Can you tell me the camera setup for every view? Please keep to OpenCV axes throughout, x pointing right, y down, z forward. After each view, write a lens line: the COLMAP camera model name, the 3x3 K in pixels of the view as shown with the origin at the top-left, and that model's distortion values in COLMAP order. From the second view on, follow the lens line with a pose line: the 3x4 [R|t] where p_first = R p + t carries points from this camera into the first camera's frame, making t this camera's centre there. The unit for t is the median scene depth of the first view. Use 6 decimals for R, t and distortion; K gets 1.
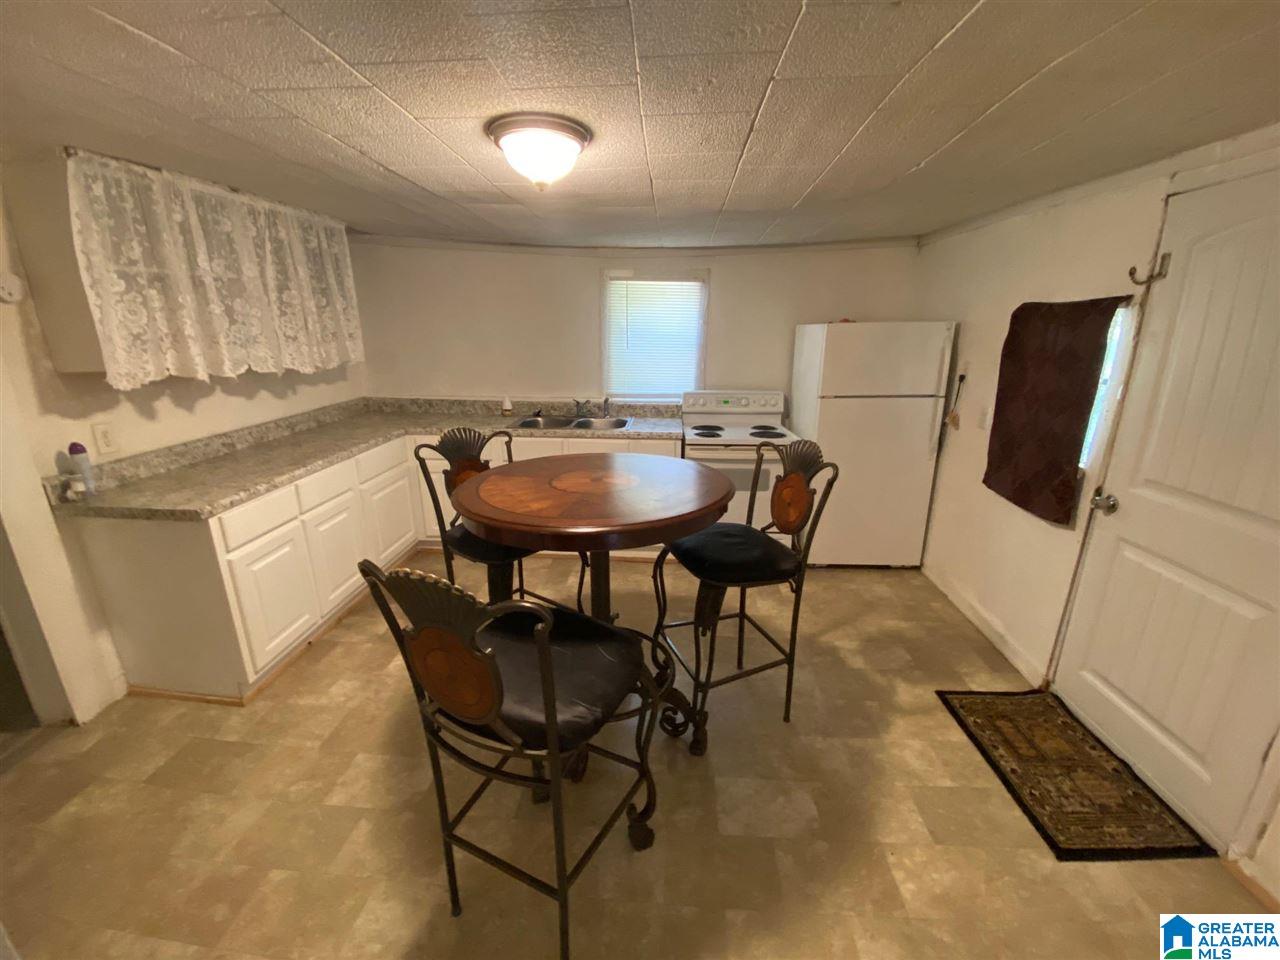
lens RADIAL K [[503.9, 0, 641.2], [0, 503.9, 473.8], [0, 0, 1]] dist [0.043243, -0.015837]
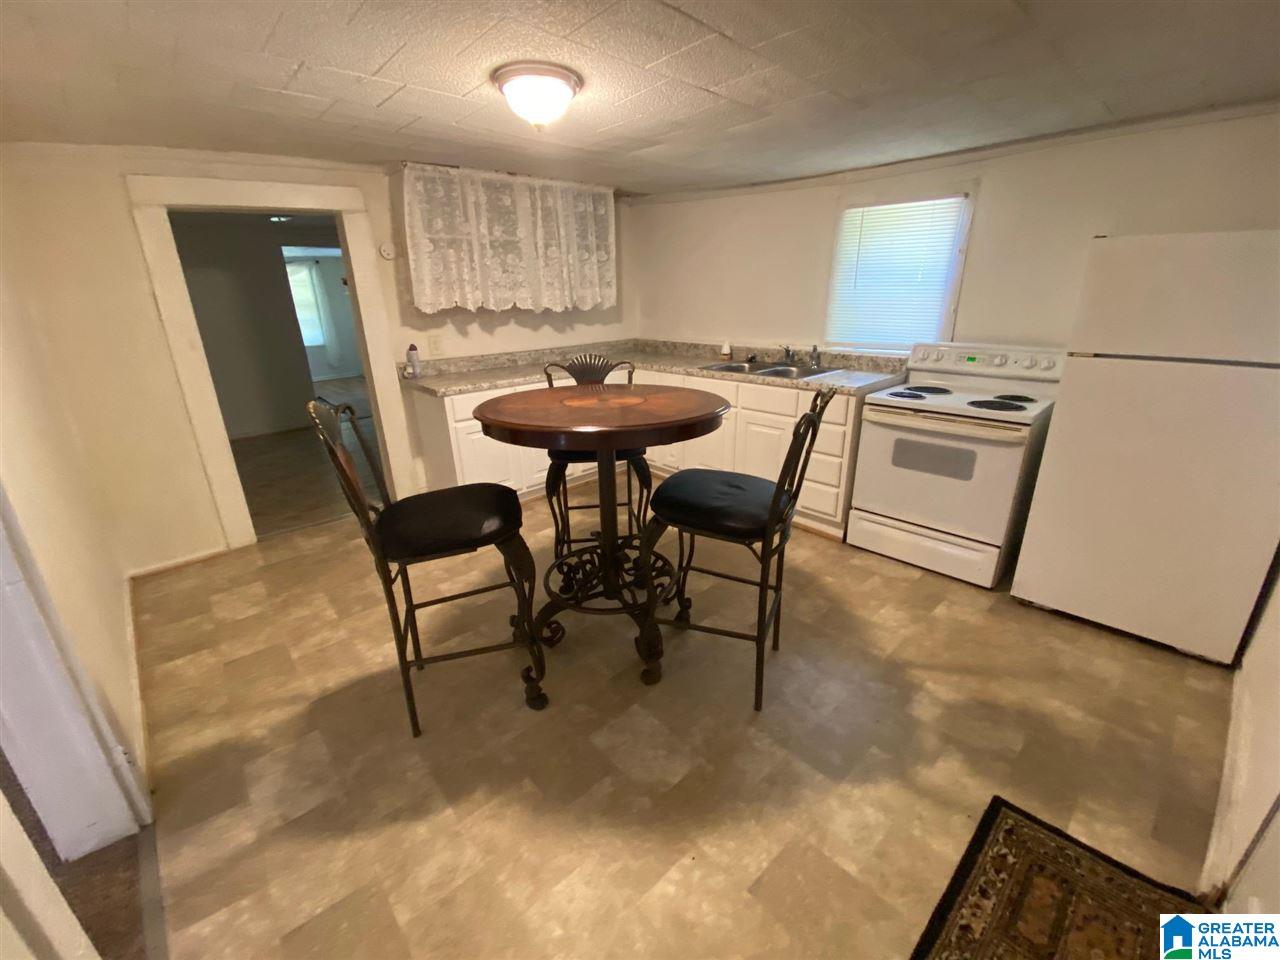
lens RADIAL K [[503.9, 0, 641.2], [0, 503.9, 473.8], [0, 0, 1]] dist [0.043243, -0.015837]
pose [[0.733541, 0.210172, -0.646332, 0.519588], [-0.166920, 0.977569, 0.128439, 0.013299], [0.658829, 0.013670, 0.752169, 0.182996]]
